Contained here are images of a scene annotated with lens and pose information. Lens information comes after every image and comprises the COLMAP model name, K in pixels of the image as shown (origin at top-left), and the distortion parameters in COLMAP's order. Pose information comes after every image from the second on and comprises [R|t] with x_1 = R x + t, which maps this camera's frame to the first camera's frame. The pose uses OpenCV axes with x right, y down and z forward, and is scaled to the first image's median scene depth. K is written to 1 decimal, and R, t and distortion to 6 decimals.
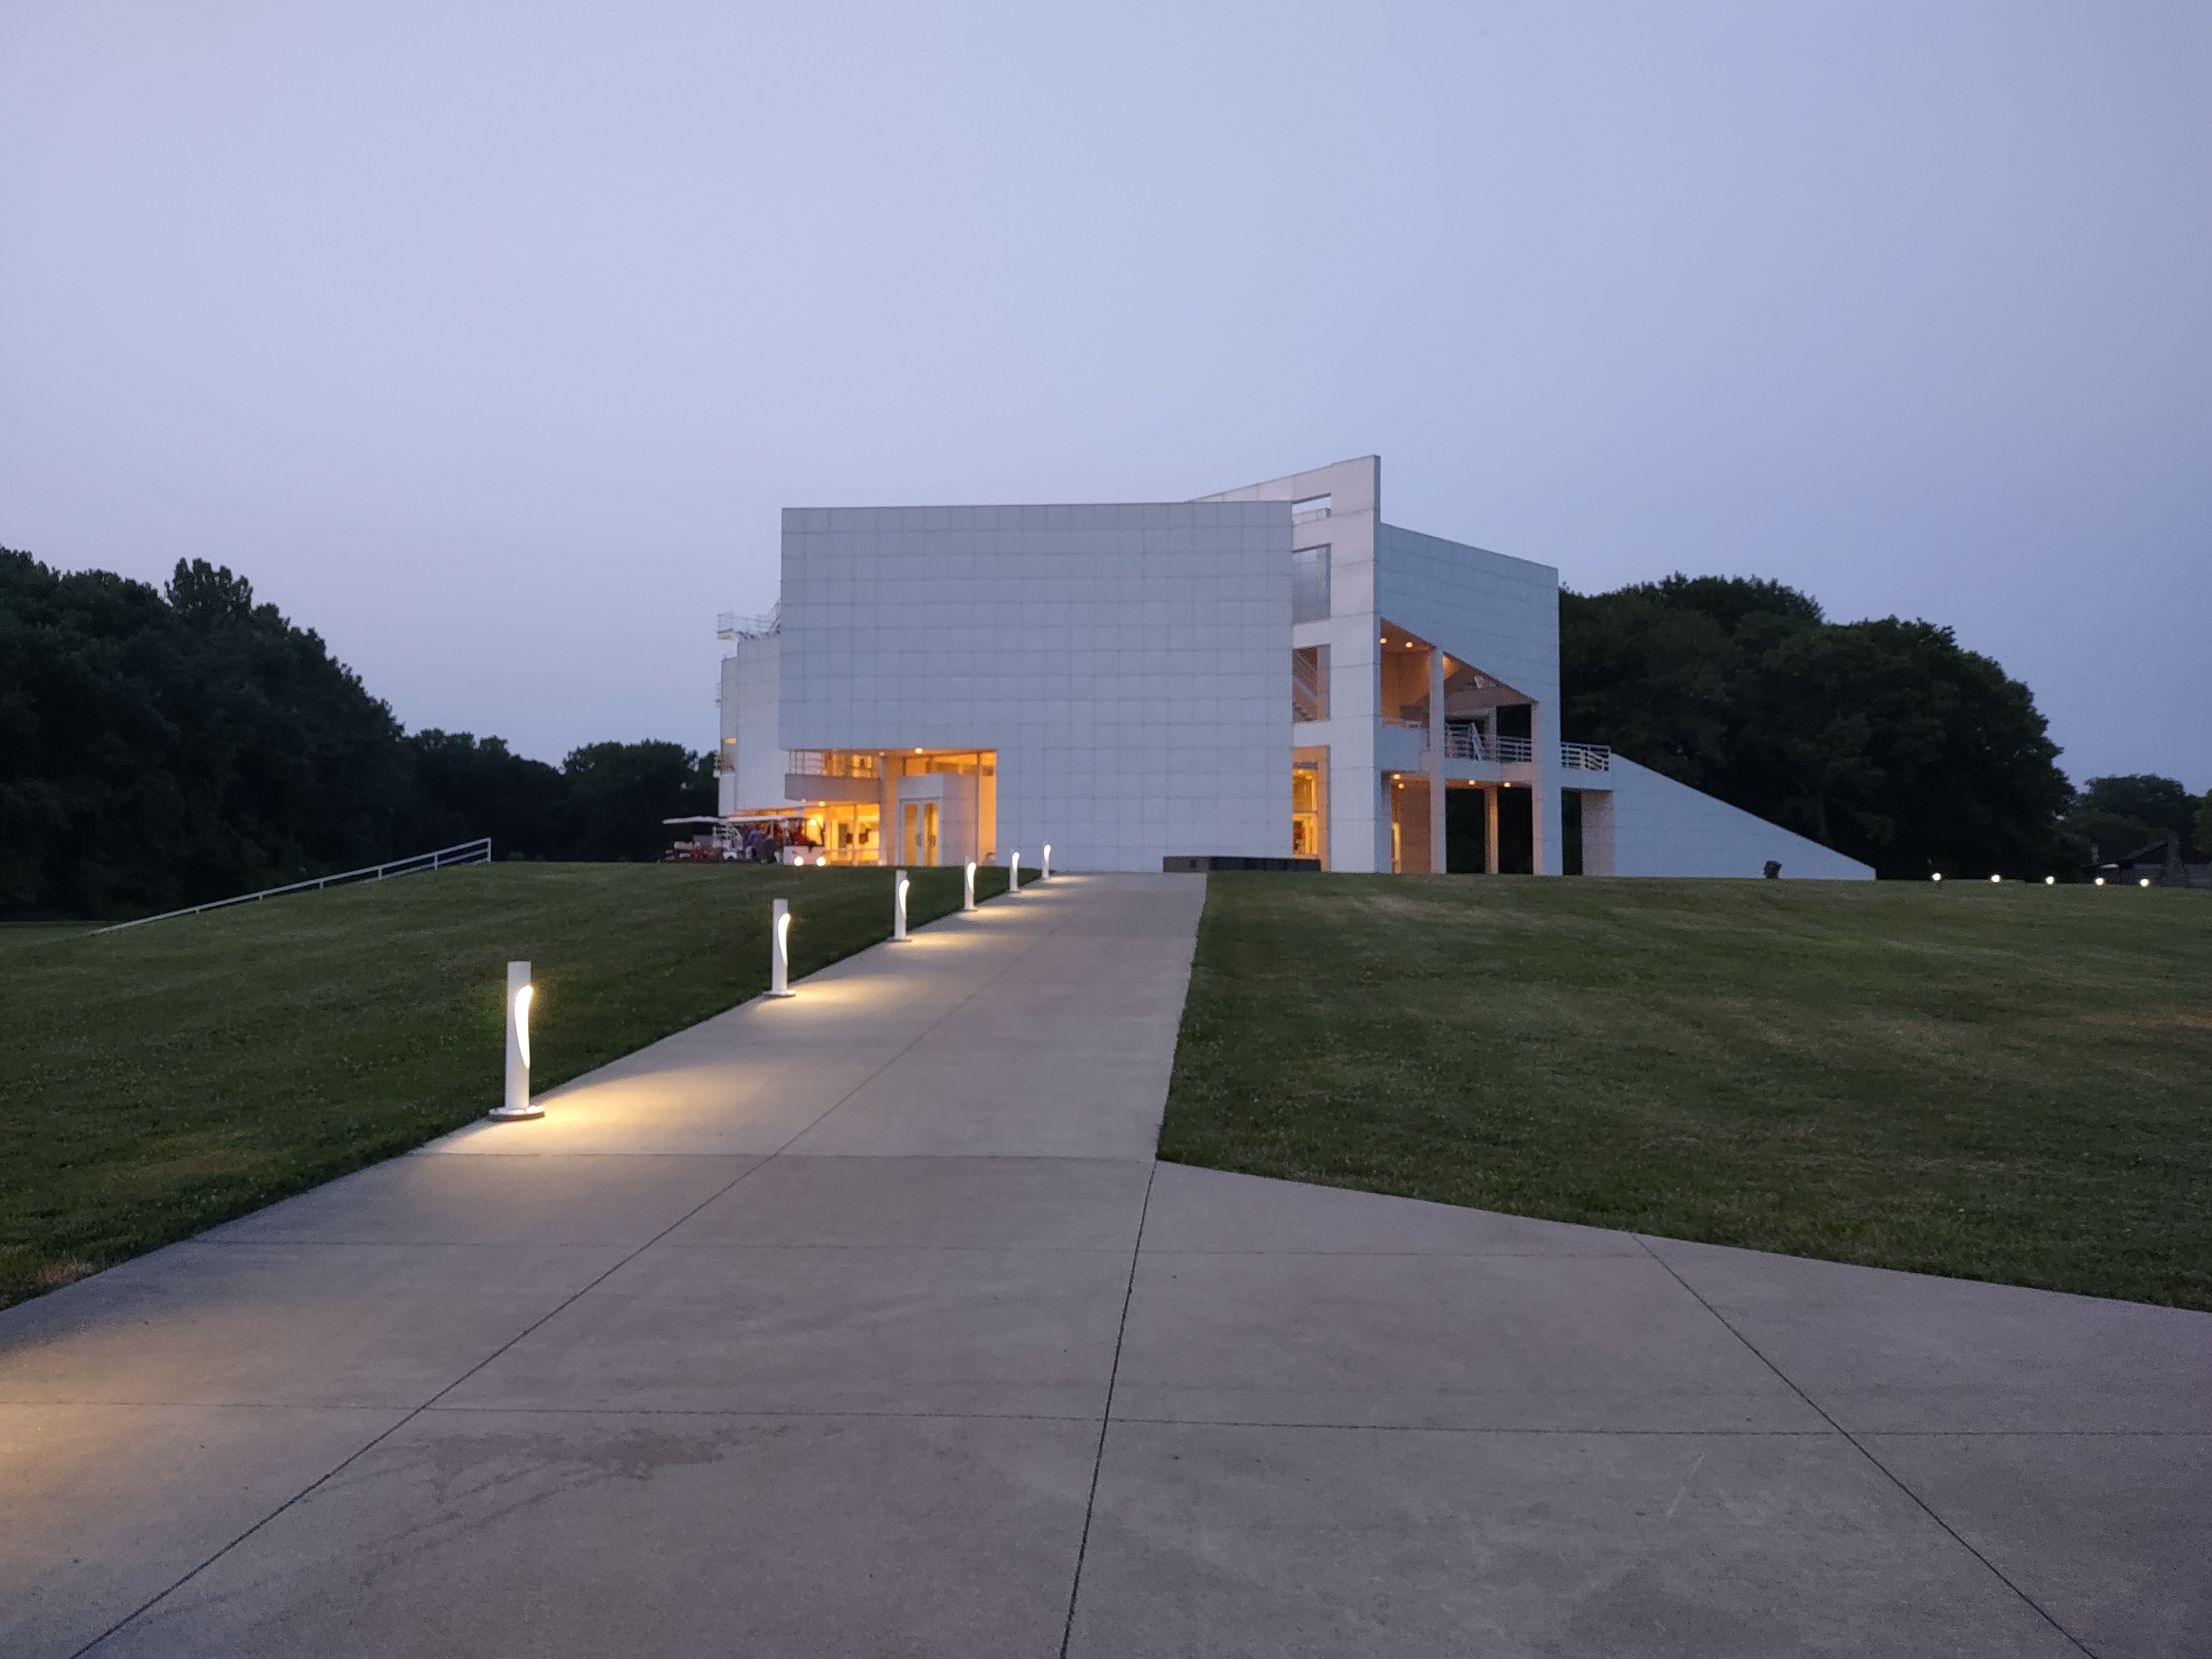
lens RADIAL K [[1697.3, 0, 1088.1], [0, 1697.3, 827.5], [0, 0, 1]] dist [-0.031001, -0.001898]
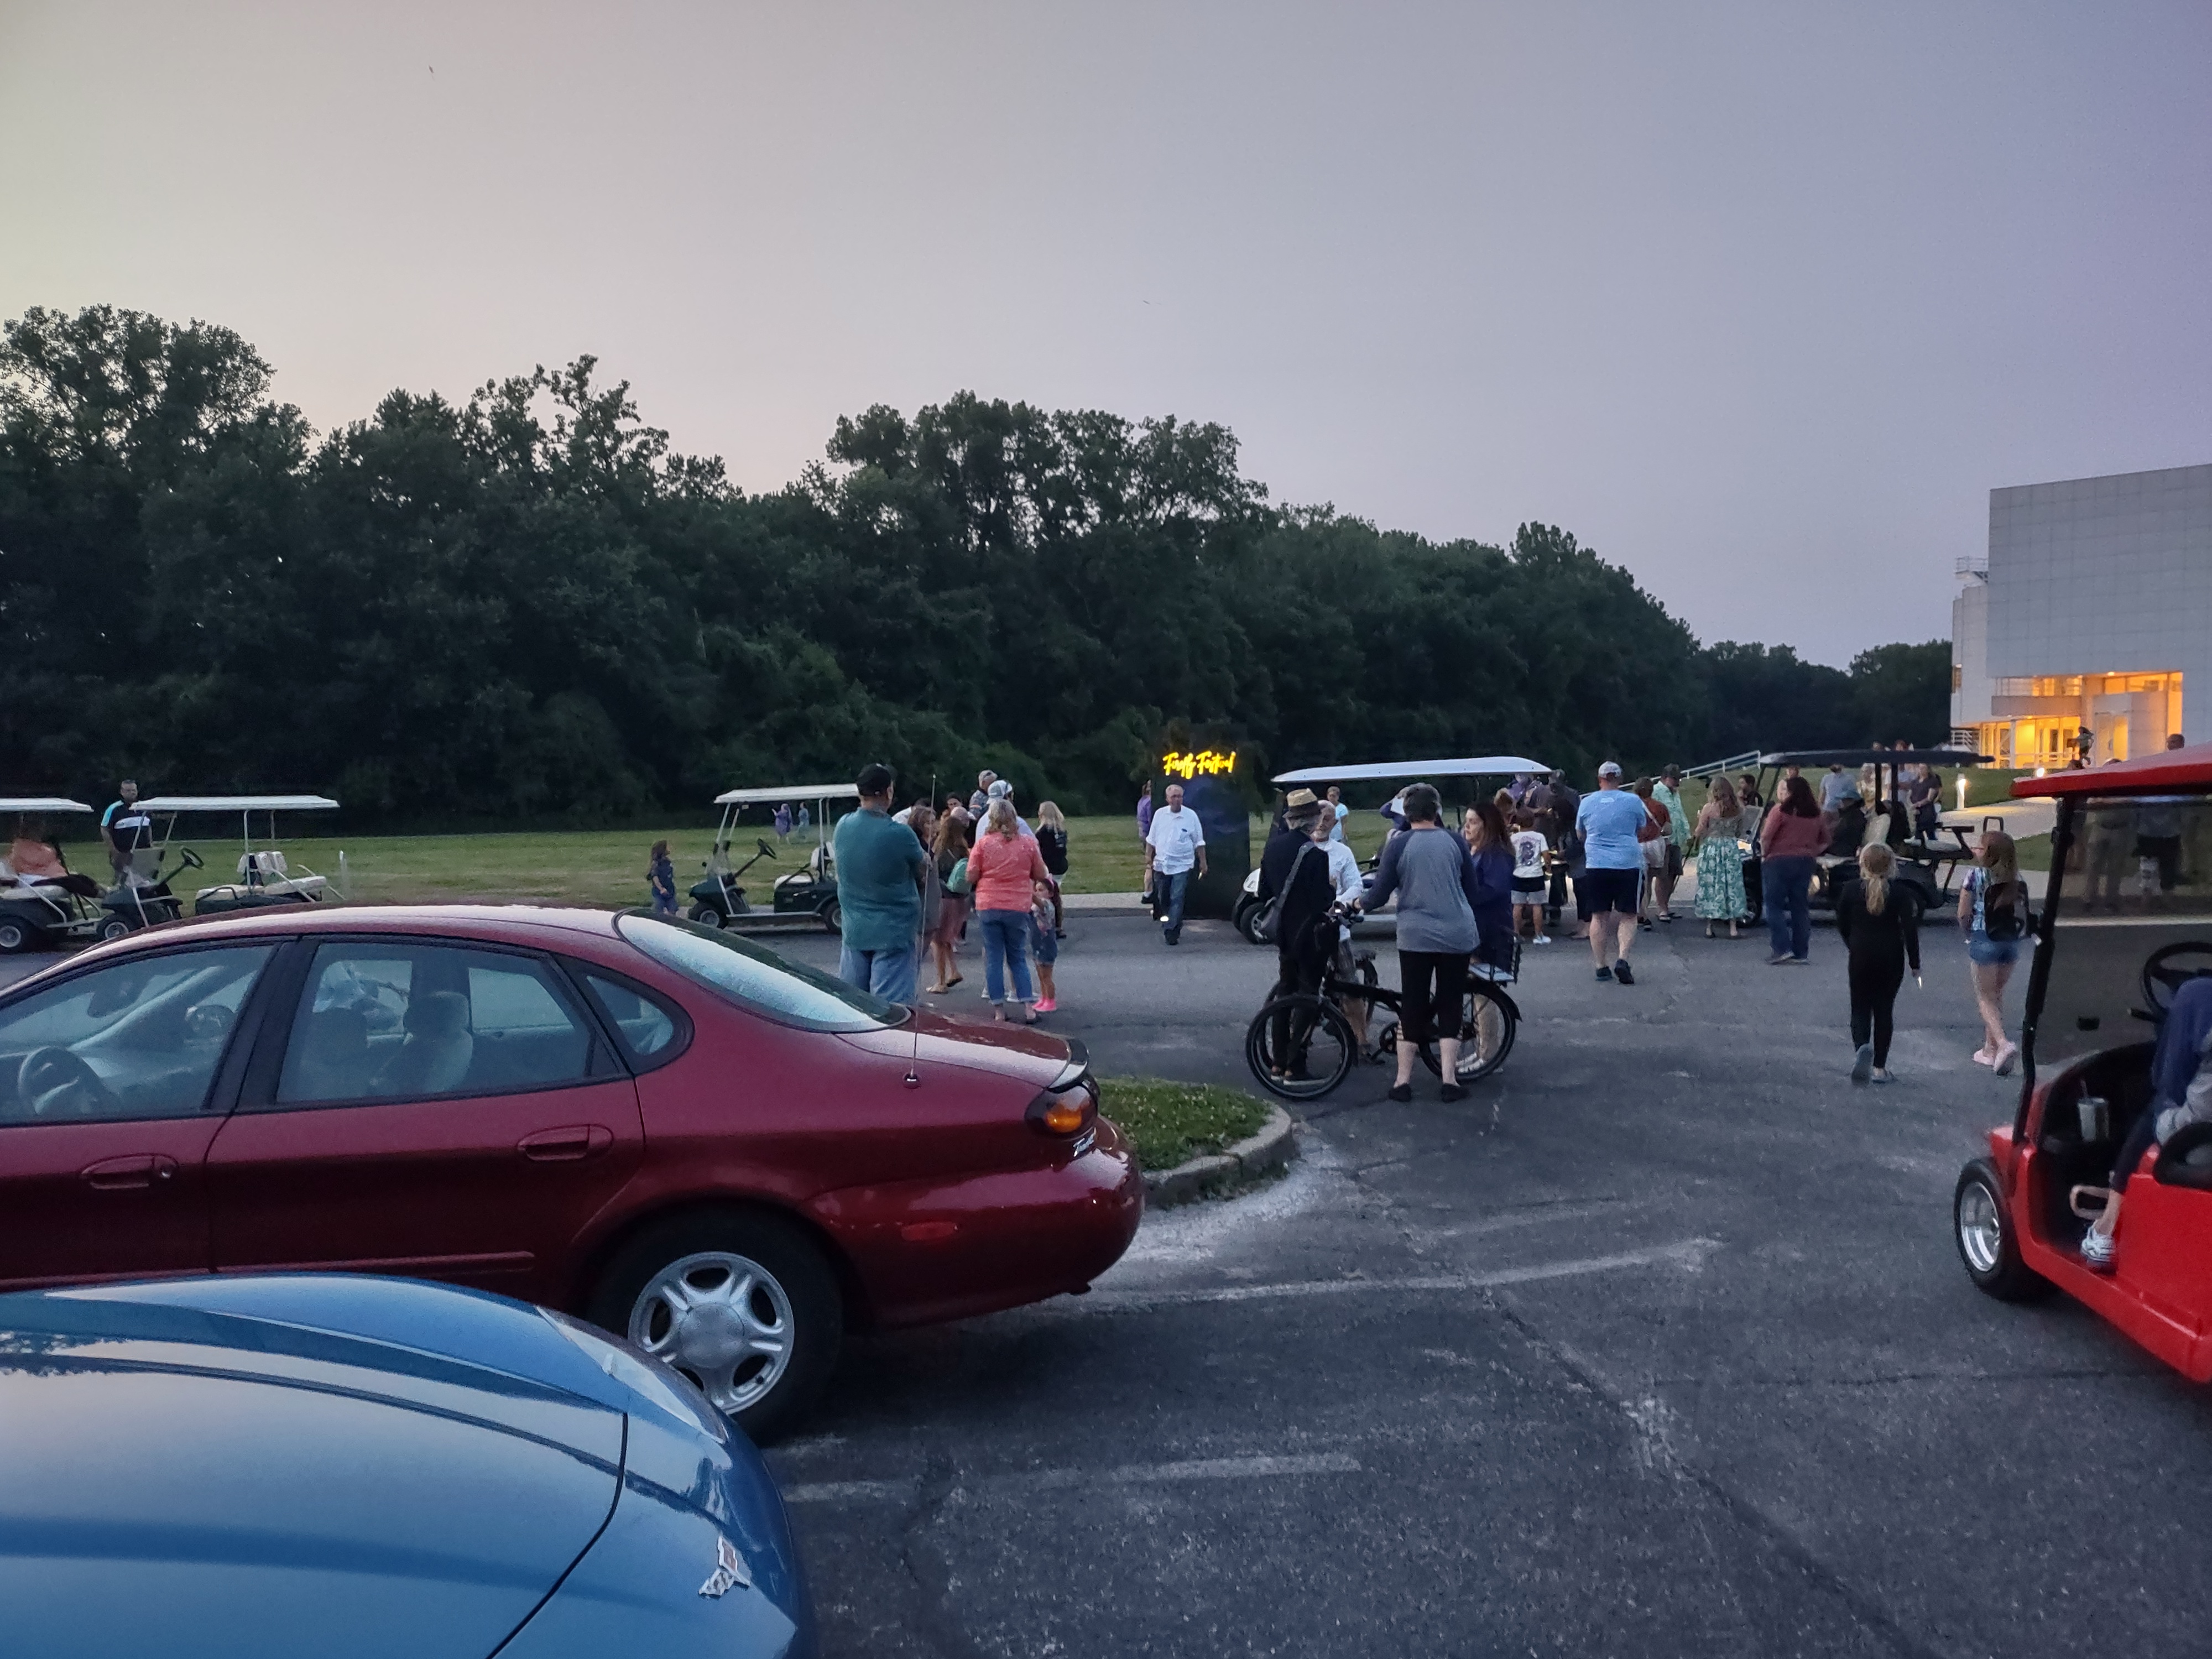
lens RADIAL K [[1594.0, 0, 1111.5], [0, 1594.0, 832.6], [0, 0, 1]] dist [-0.009812, -0.017279]
pose [[0.738984, 0.017732, -0.673490, 0.038520], [0.026508, 0.998114, 0.055364, -0.003387], [0.673201, -0.058766, 0.737120, -0.096250]]
